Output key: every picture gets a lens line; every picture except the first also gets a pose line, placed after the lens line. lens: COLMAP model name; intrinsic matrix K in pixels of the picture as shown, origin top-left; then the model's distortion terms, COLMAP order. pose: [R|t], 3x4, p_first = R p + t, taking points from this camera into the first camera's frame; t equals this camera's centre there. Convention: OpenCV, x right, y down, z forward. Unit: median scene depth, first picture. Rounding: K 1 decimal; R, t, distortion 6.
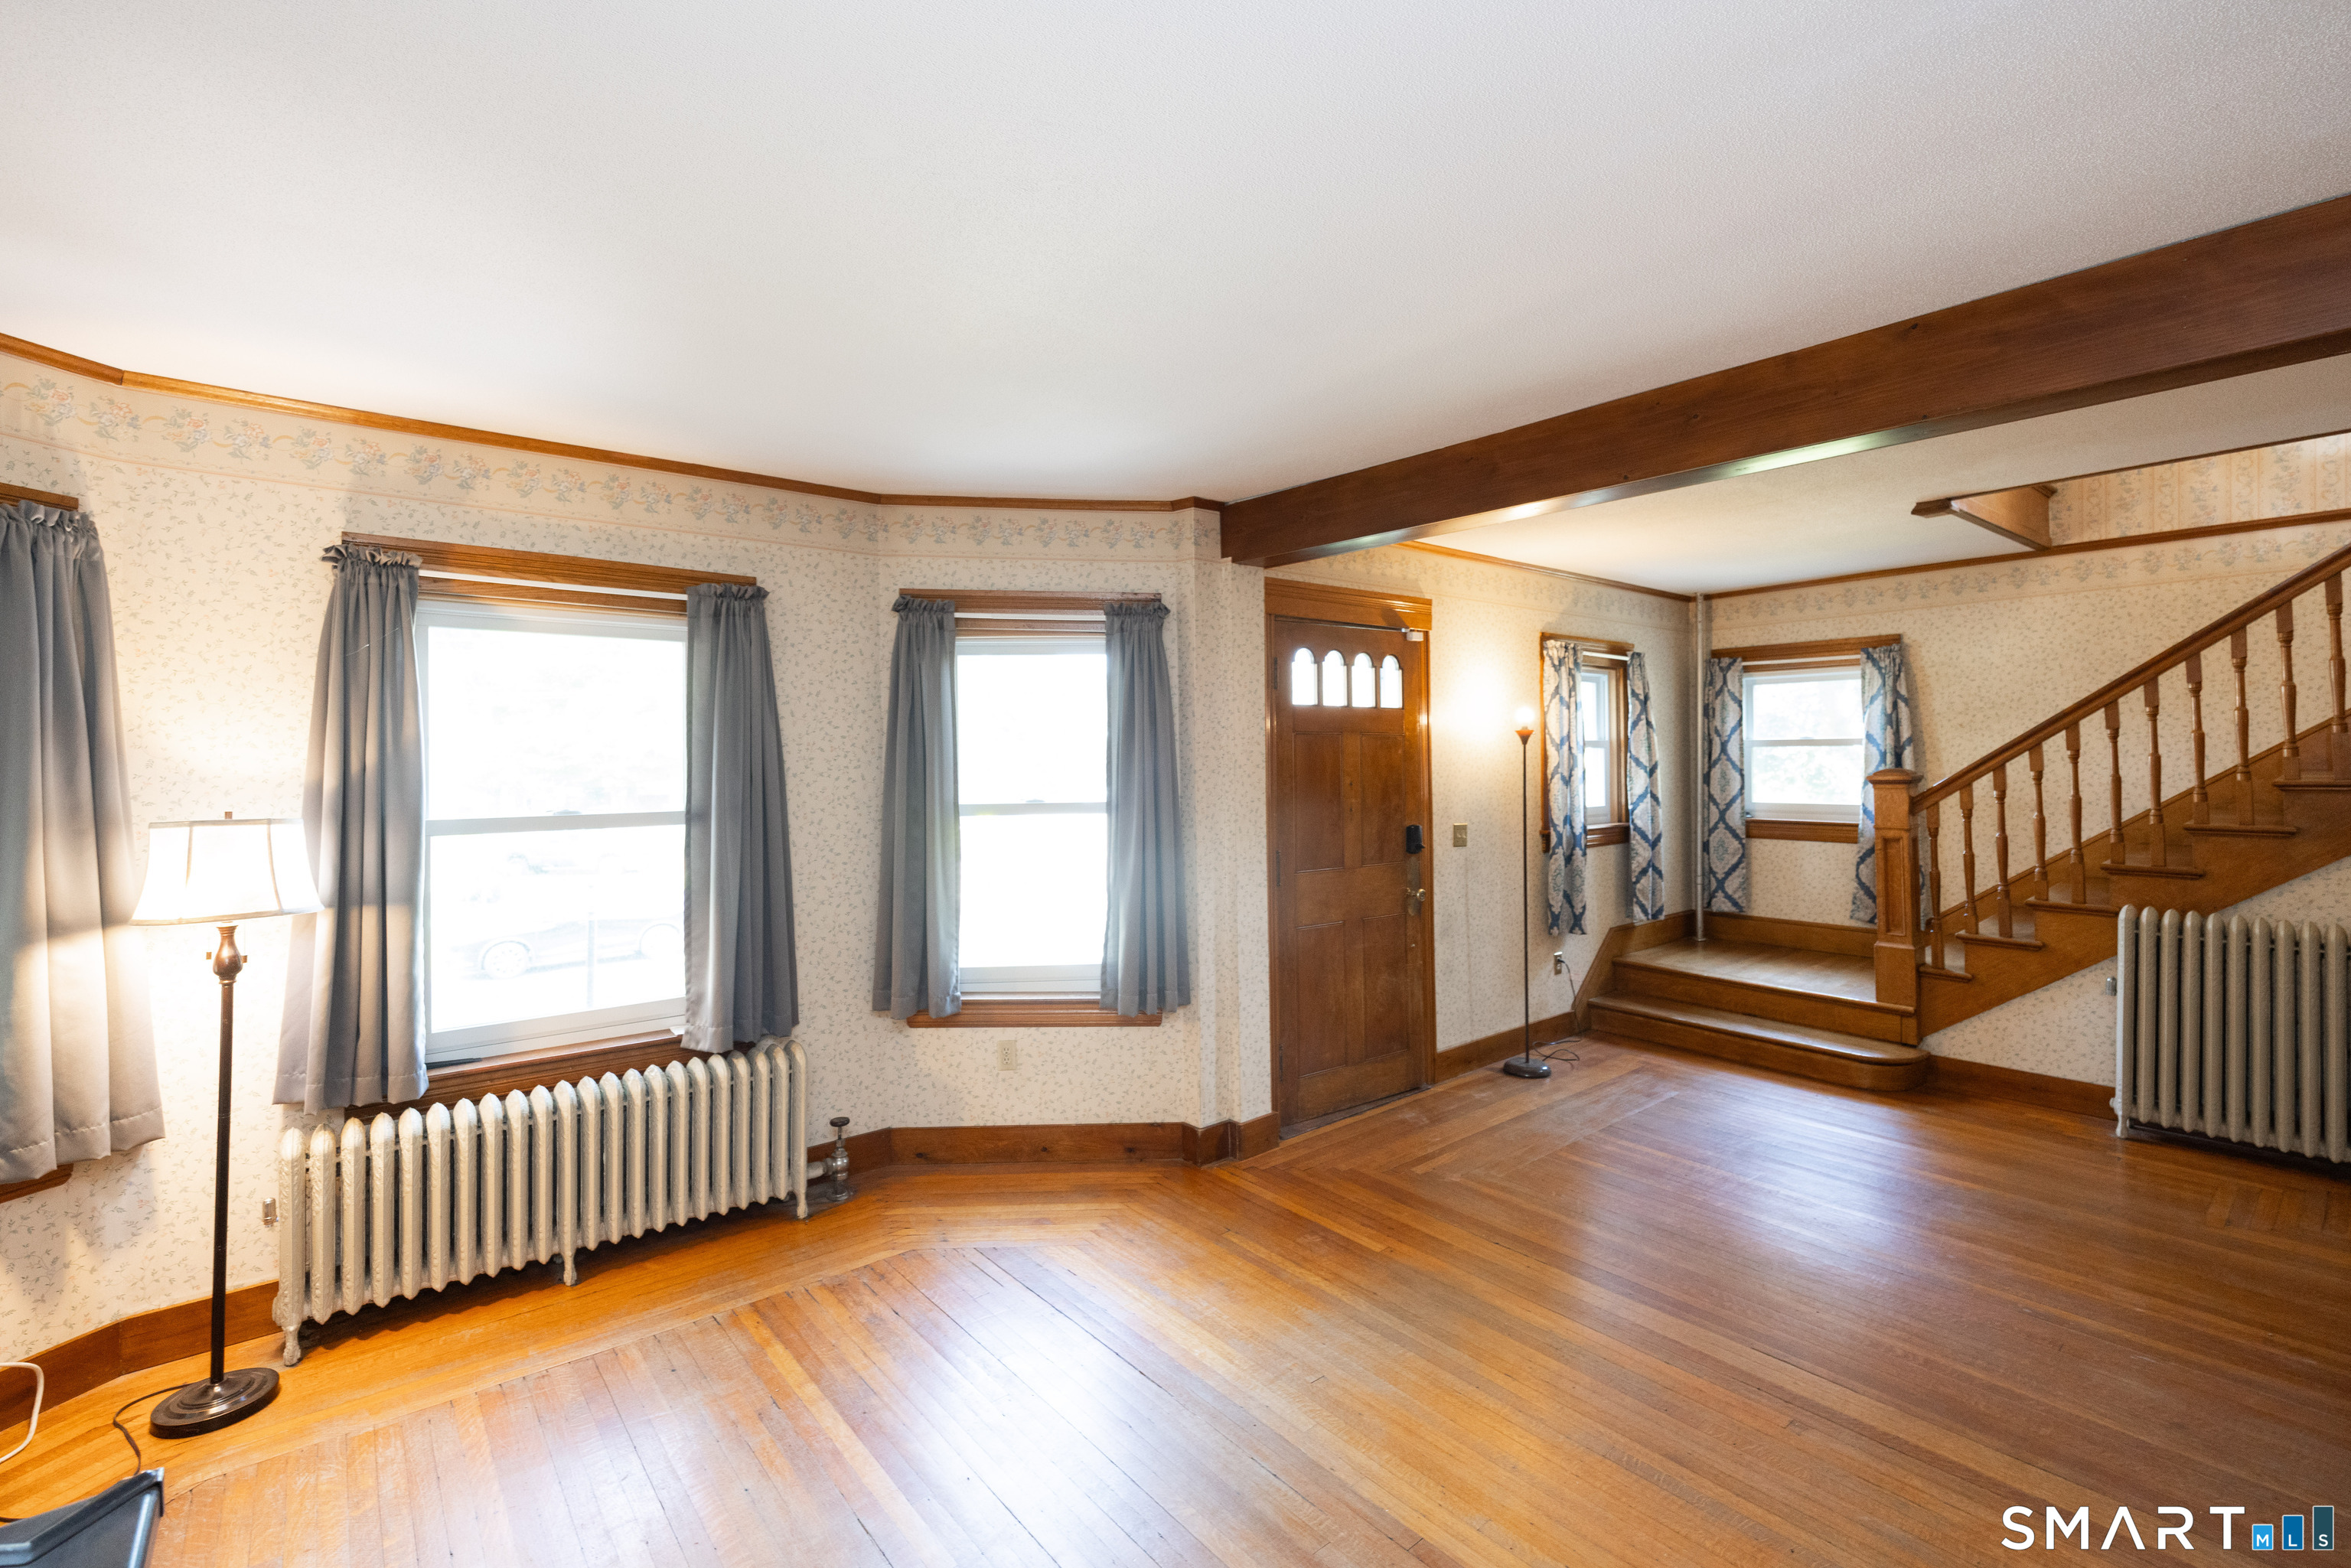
lens RADIAL K [[1033.1, 0, 1193.8], [0, 1033.1, 753.7], [0, 0, 1]] dist [-0.004113, -0.000917]
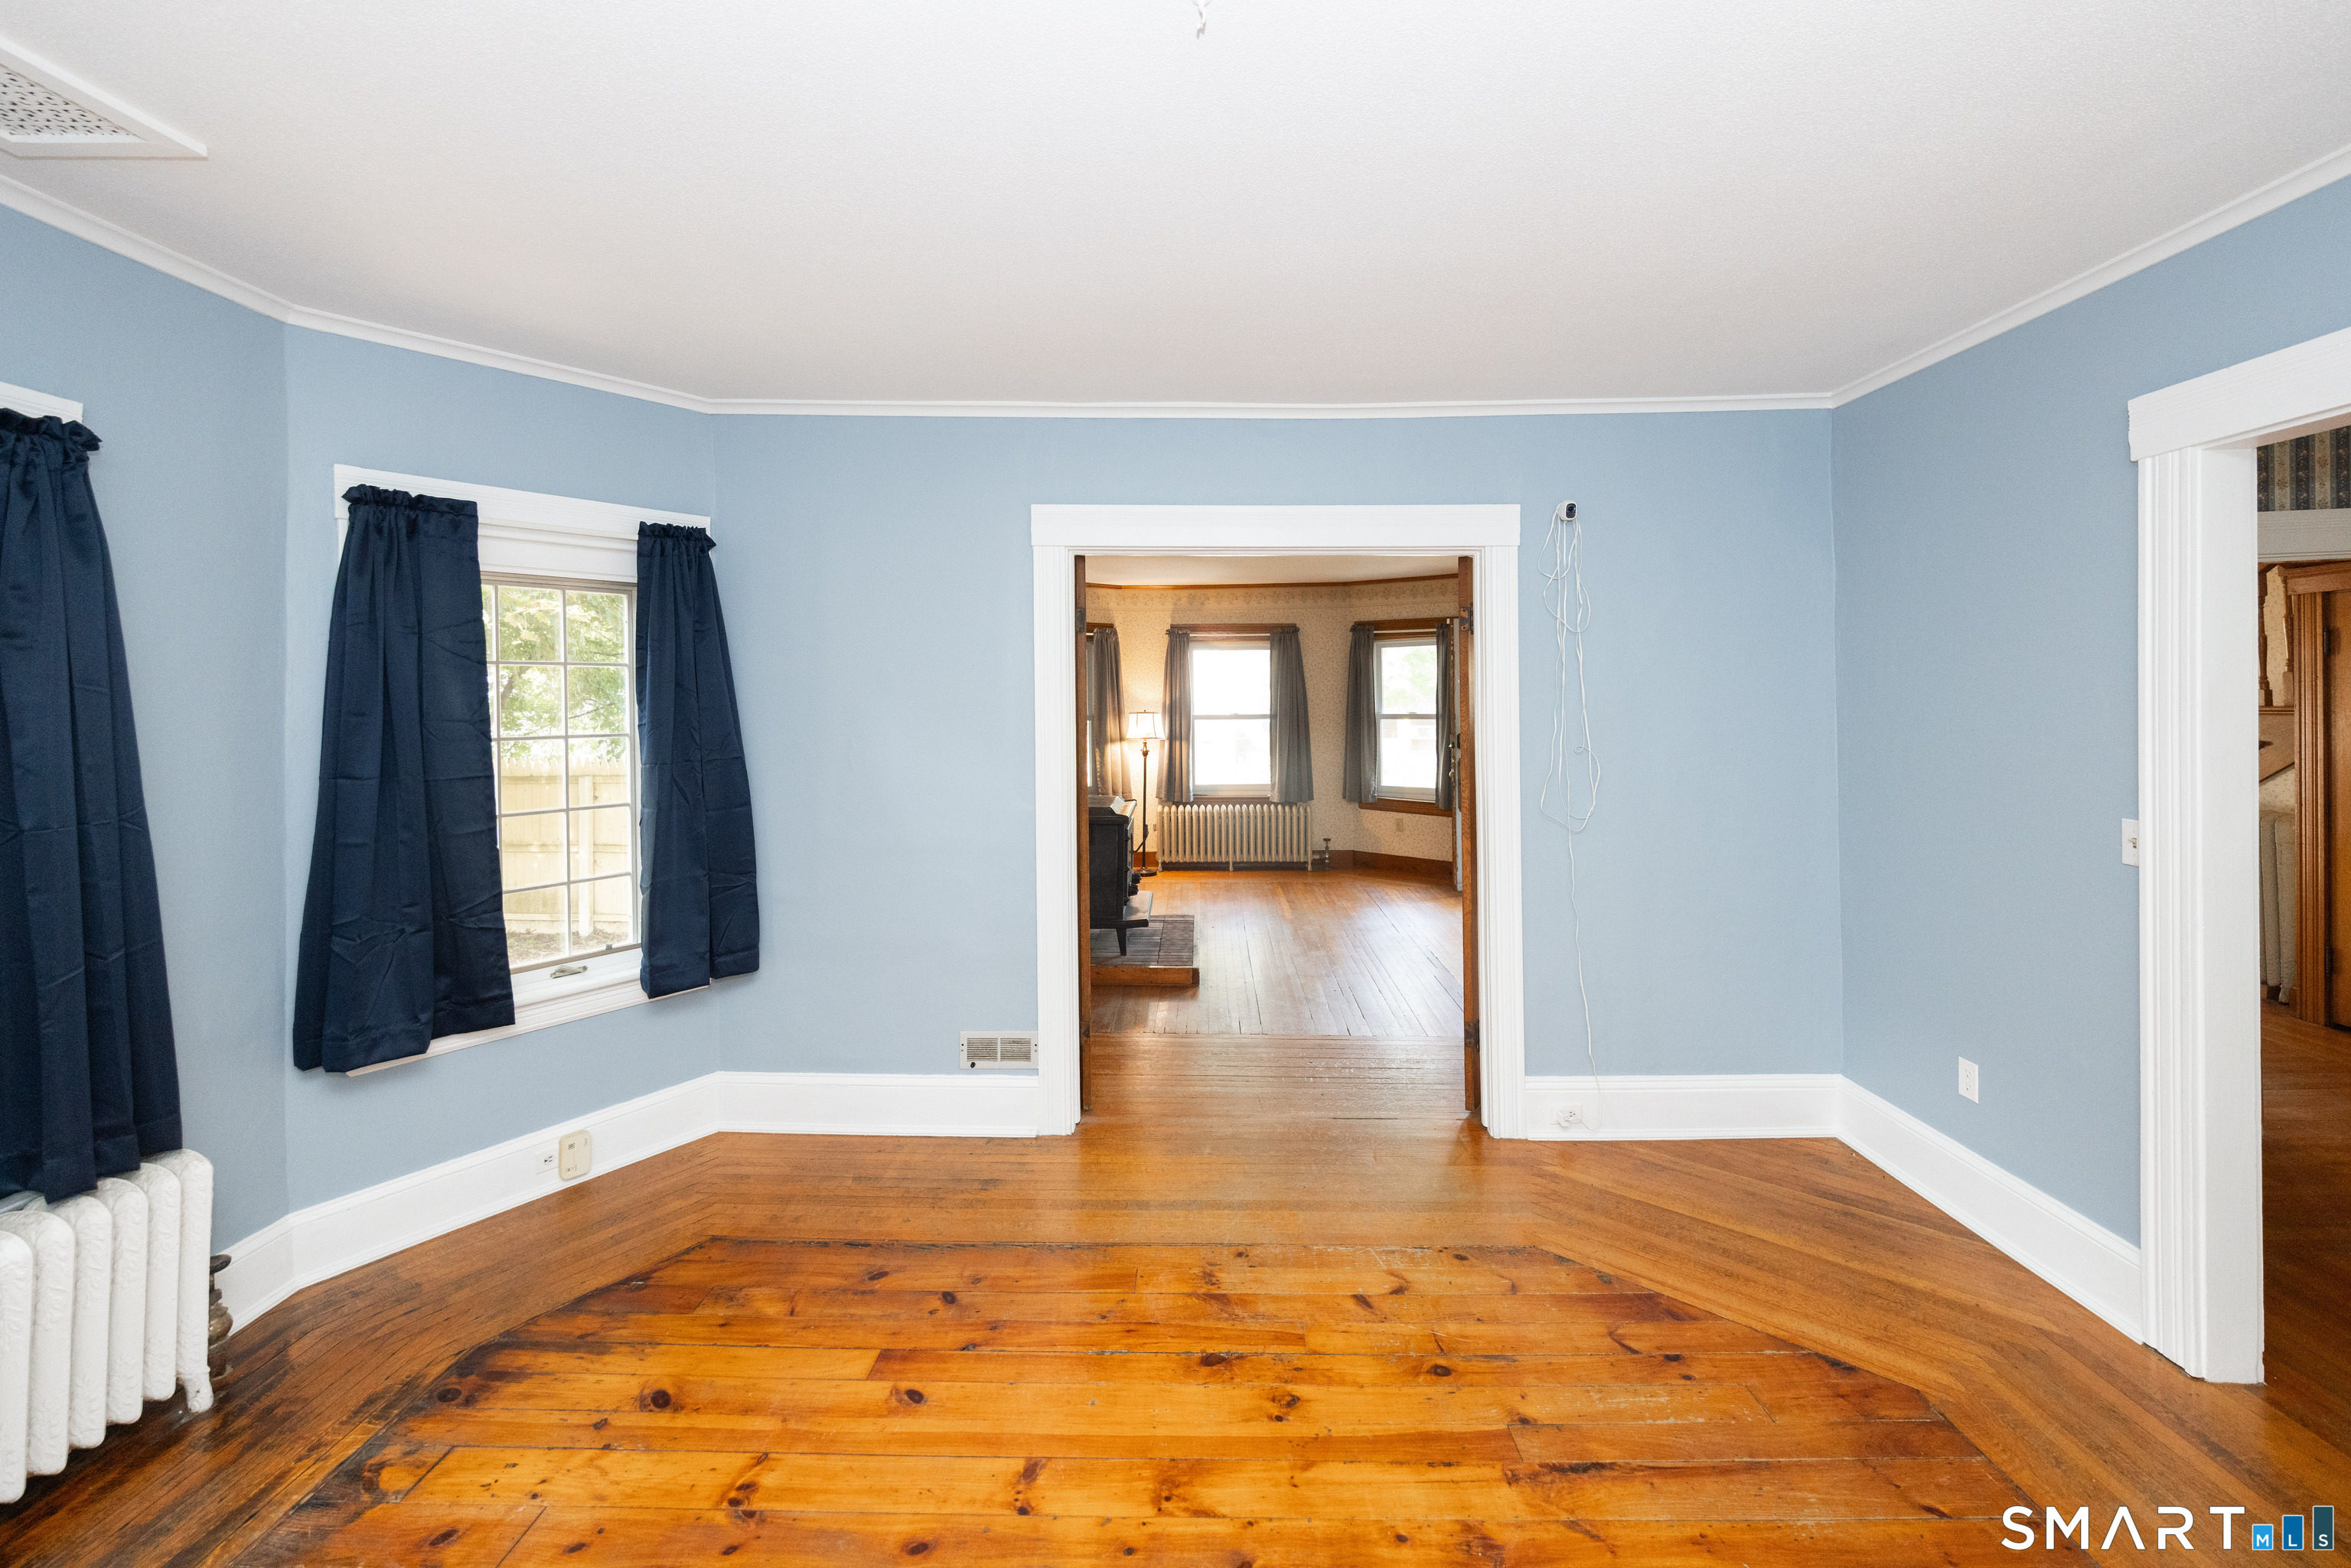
lens RADIAL K [[1065.7, 0, 1192.1], [0, 1065.7, 707.8], [0, 0, 1]] dist [0.000552, -0.000089]
pose [[0.753958, 0.004865, -0.656905, 1.362863], [0.009976, 0.999772, 0.018854, -0.017384], [0.656847, -0.020768, 0.753738, -1.418405]]
